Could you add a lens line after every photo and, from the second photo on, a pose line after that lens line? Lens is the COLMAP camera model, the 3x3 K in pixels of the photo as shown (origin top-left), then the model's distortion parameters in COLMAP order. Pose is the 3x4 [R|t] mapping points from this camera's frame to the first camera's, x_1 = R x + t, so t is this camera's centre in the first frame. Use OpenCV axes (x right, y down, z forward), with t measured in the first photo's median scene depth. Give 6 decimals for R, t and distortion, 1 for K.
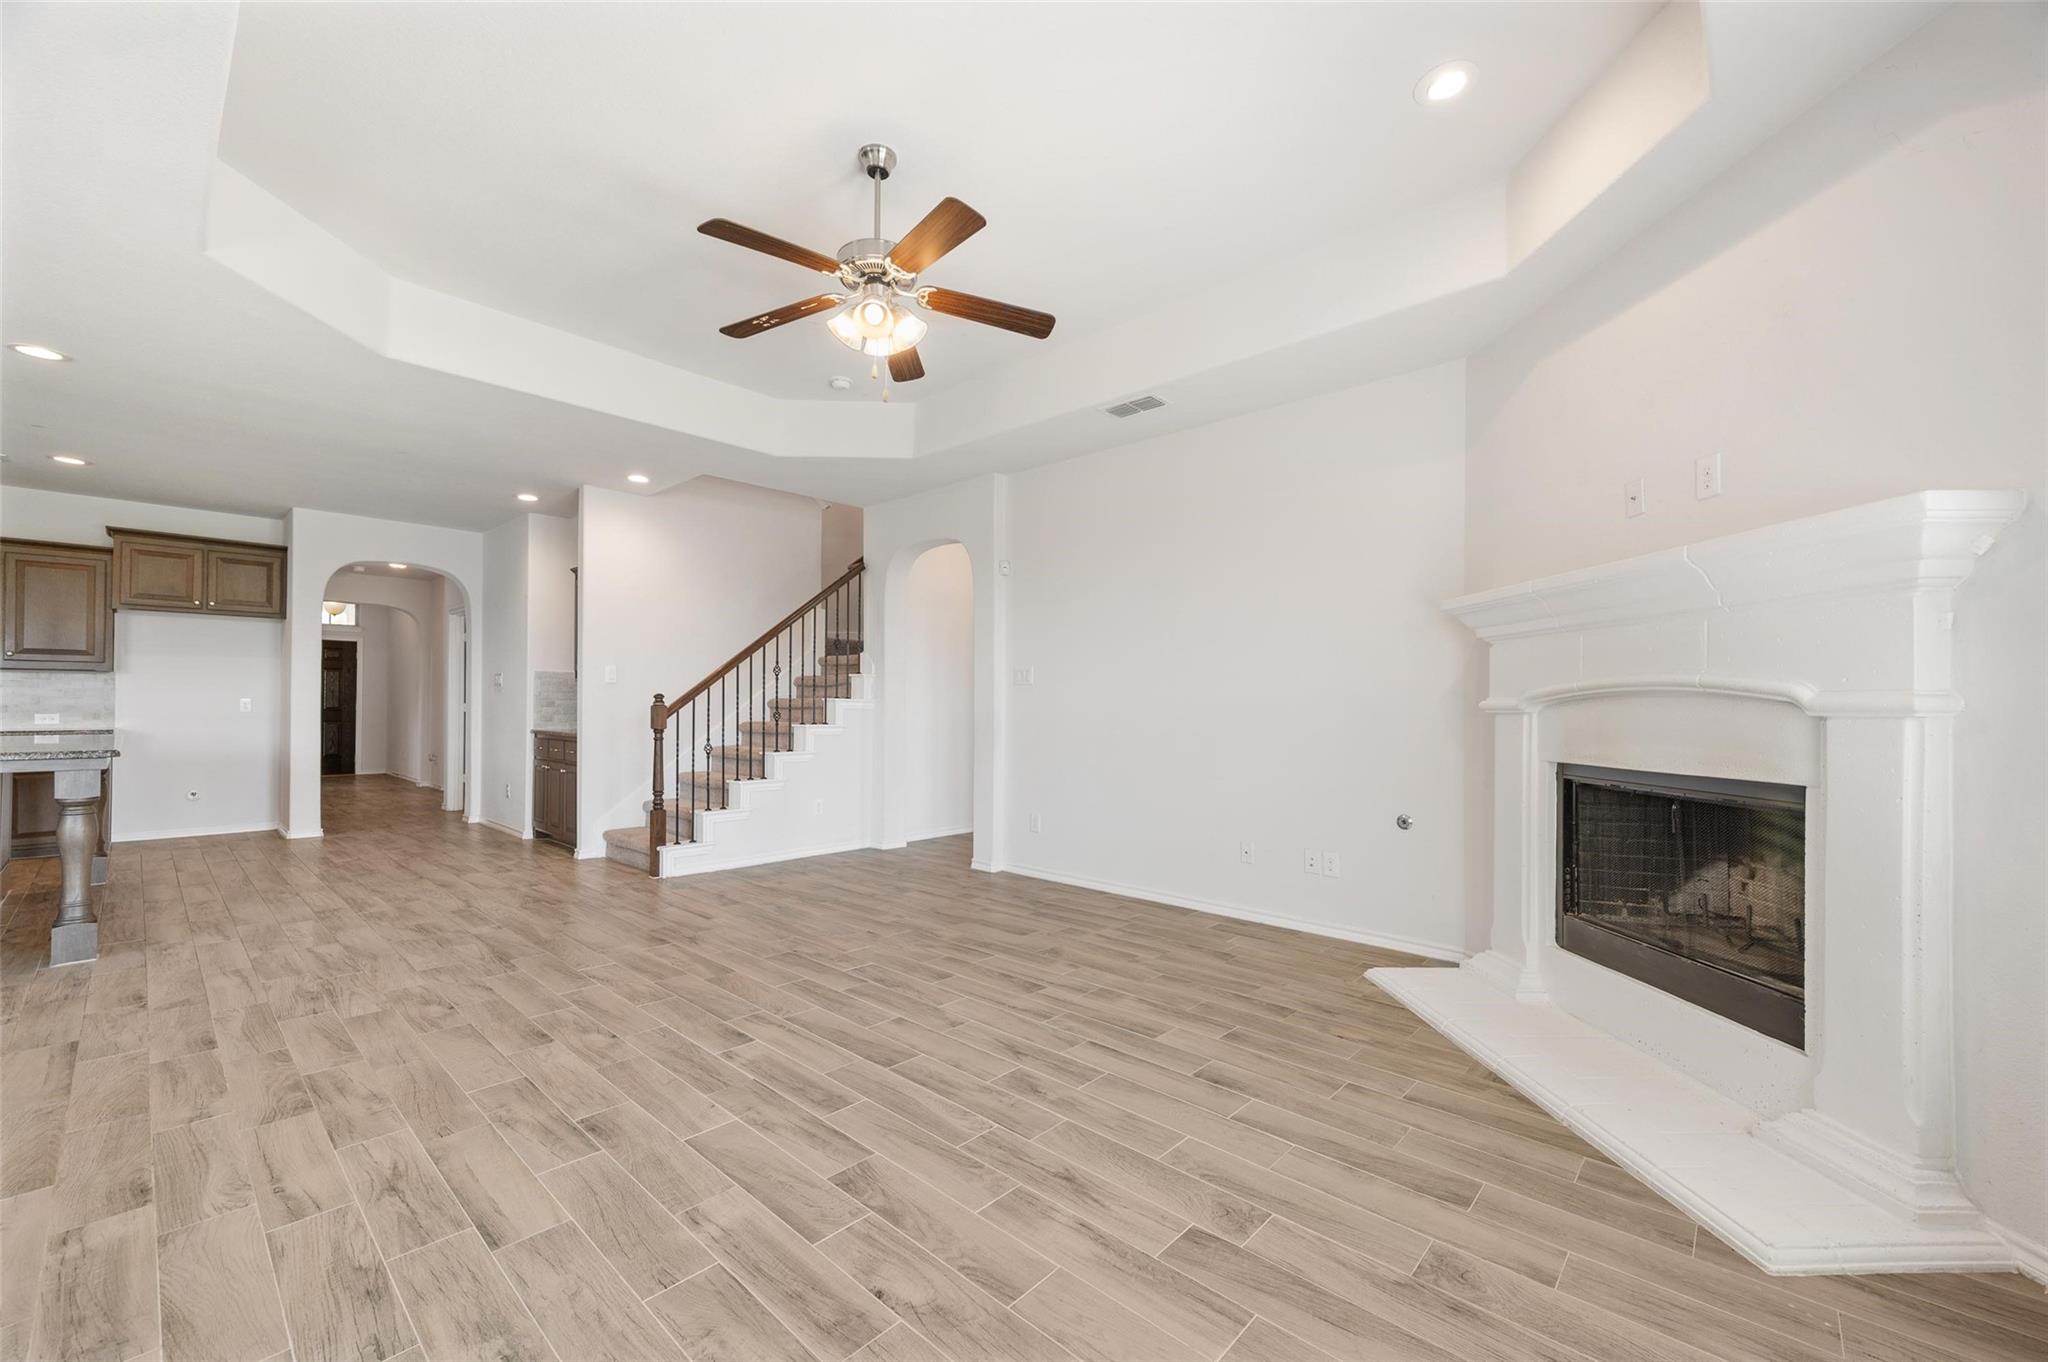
lens RADIAL K [[816.4, 0, 1023.3], [0, 816.4, 695.3], [0, 0, 1]] dist [-0.001856, 0.001112]
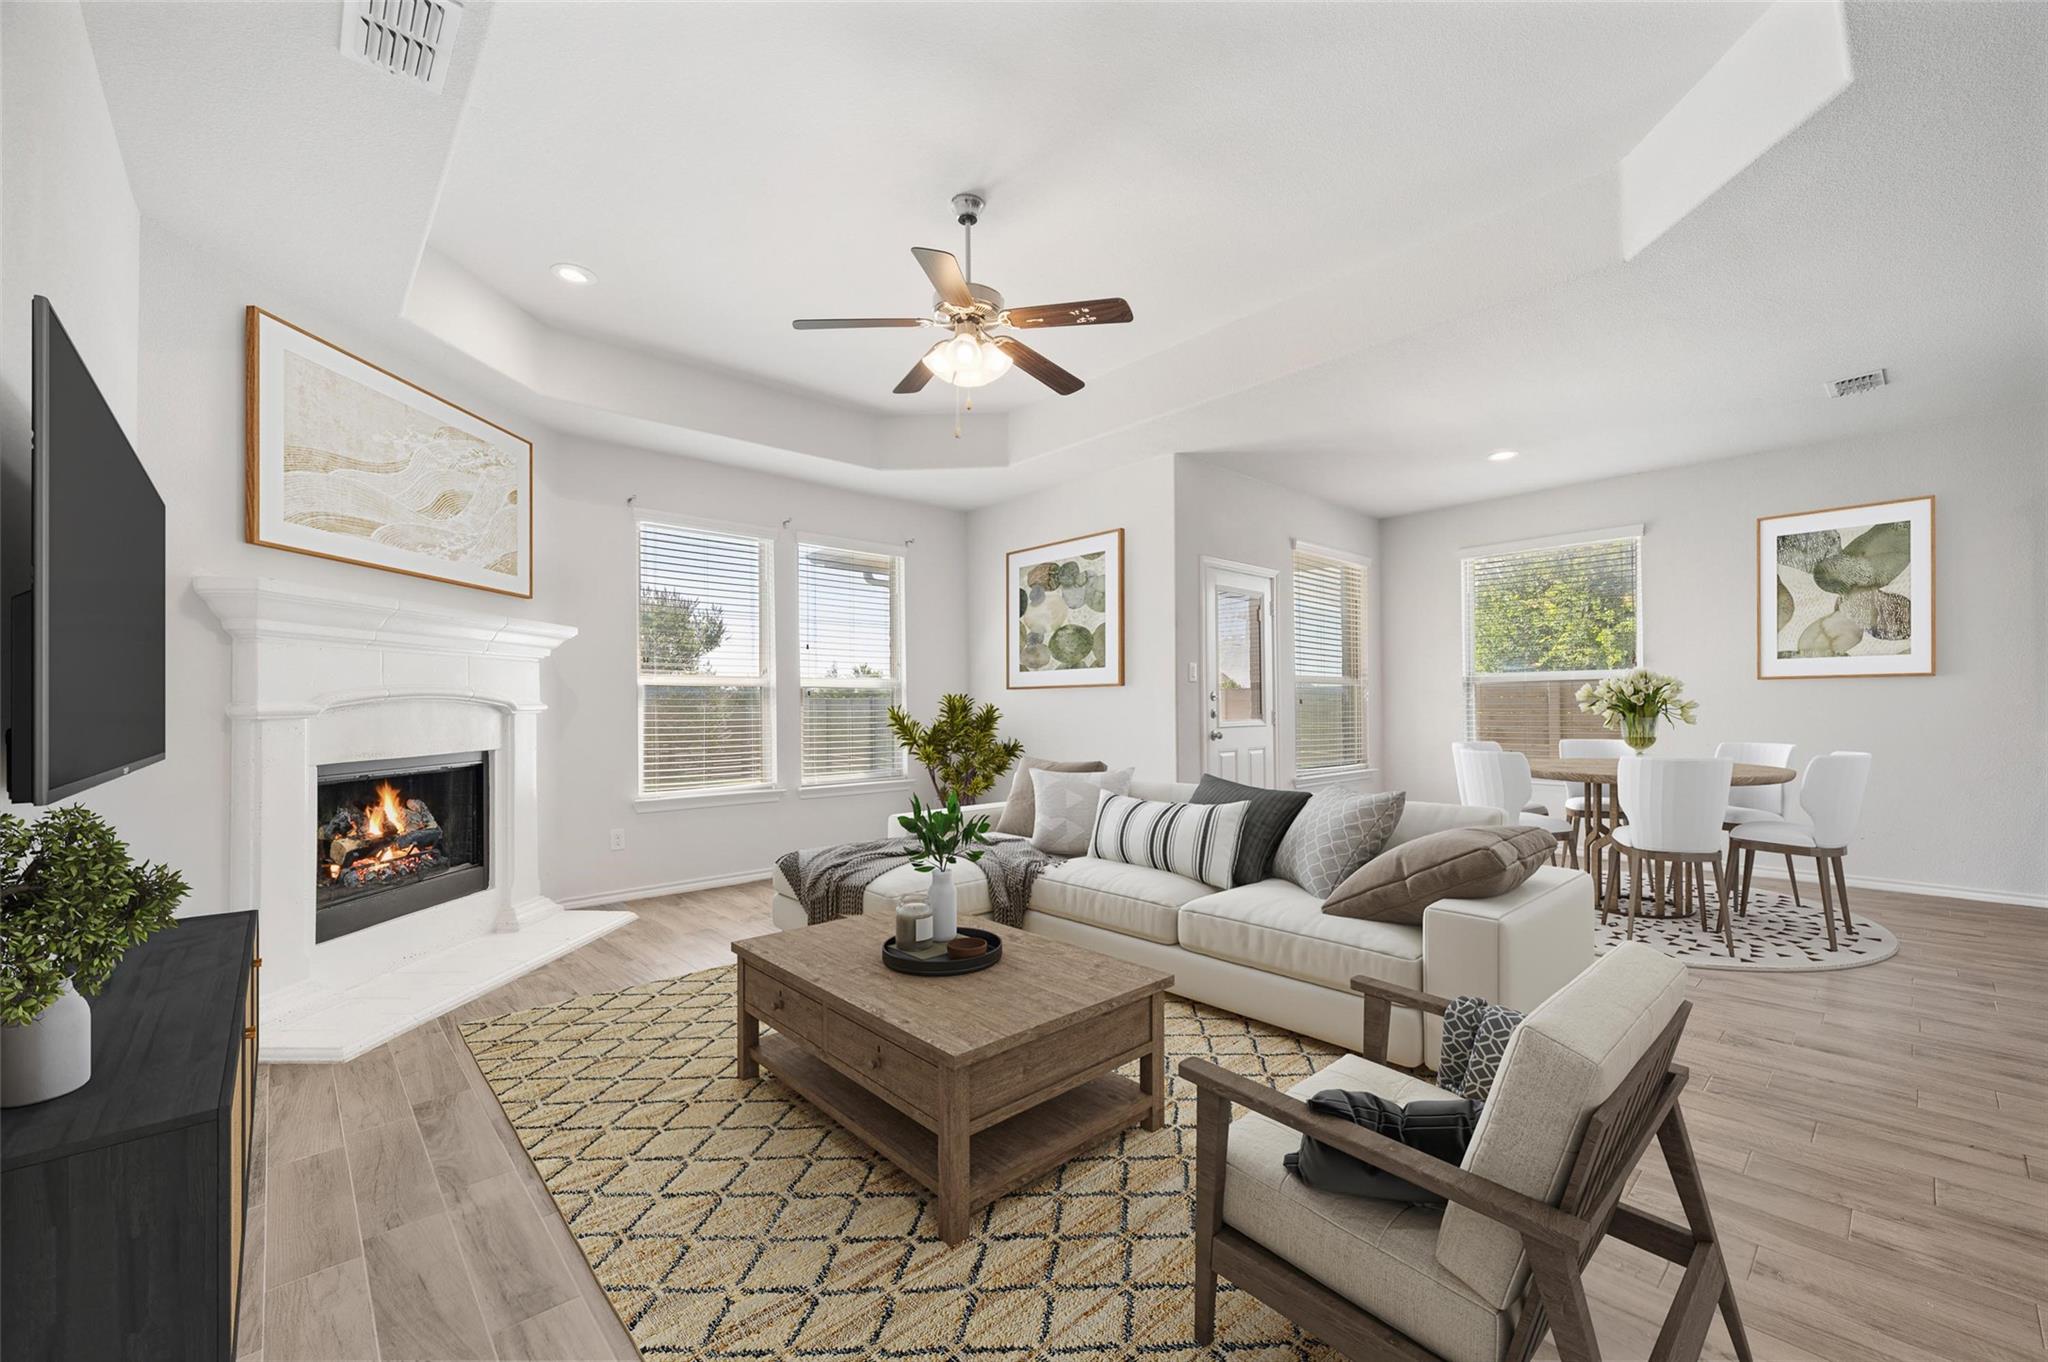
lens RADIAL K [[816.4, 0, 1034.4], [0, 816.4, 697.1], [0, 0, 1]] dist [-0.001856, 0.001112]
pose [[-0.996967, 0.003302, 0.077759, -0.334655], [0.001537, 0.999740, -0.022745, 0.020683], [-0.077814, -0.022556, -0.996713, 1.979696]]
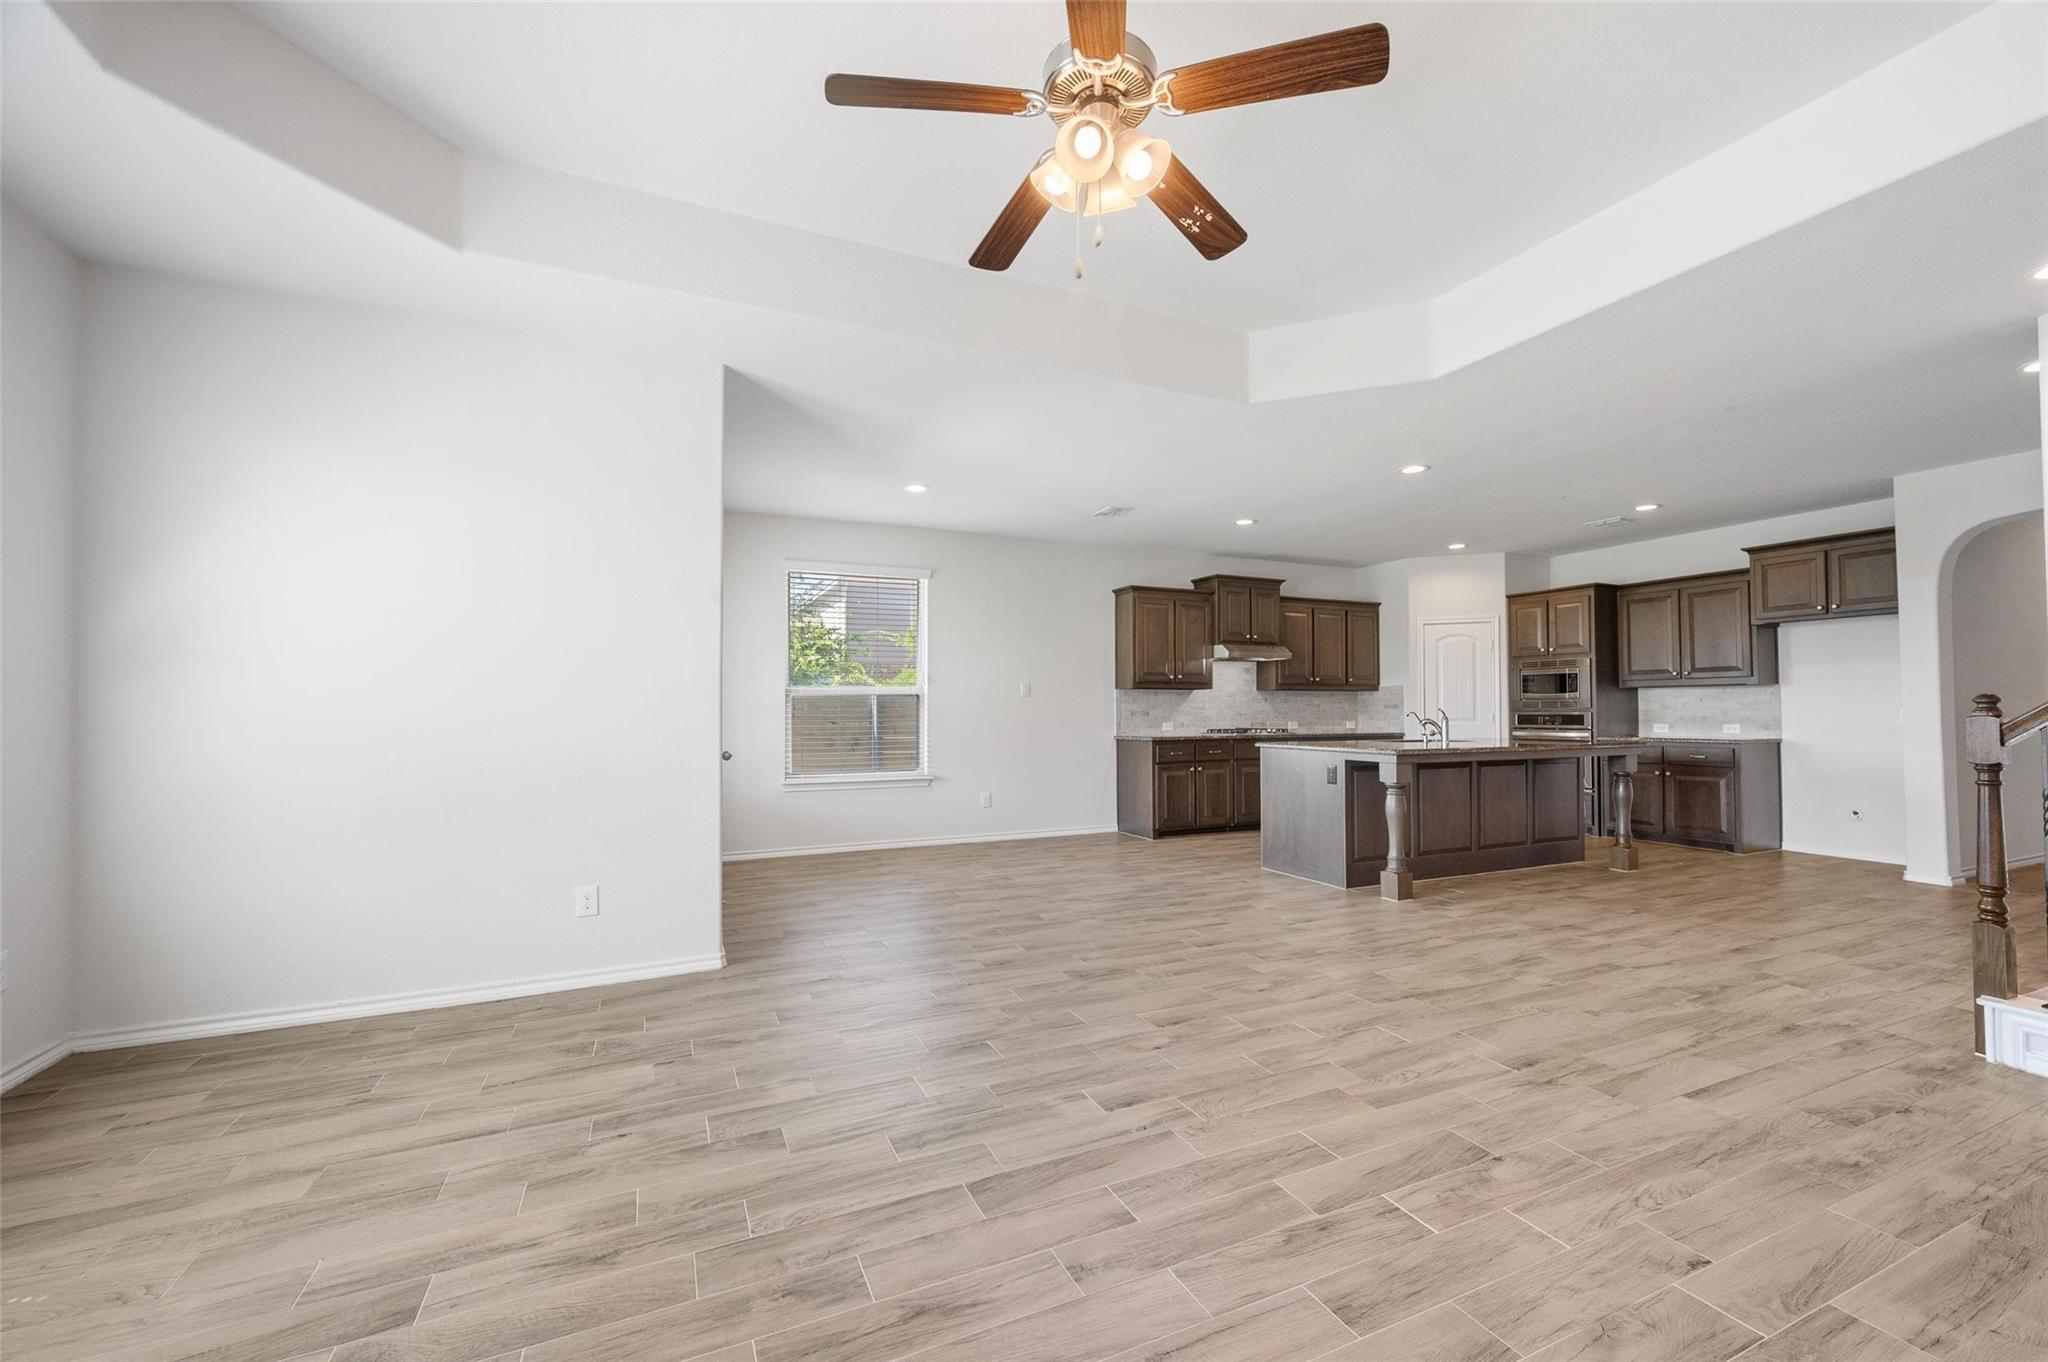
lens RADIAL K [[816.4, 0, 1034.9], [0, 816.4, 699.2], [0, 0, 1]] dist [-0.001856, 0.001112]
pose [[-0.387682, -0.019628, -0.921584, 0.448777], [0.012320, 0.999574, -0.026471, 0.013376], [0.921711, -0.021616, -0.387275, 1.154364]]
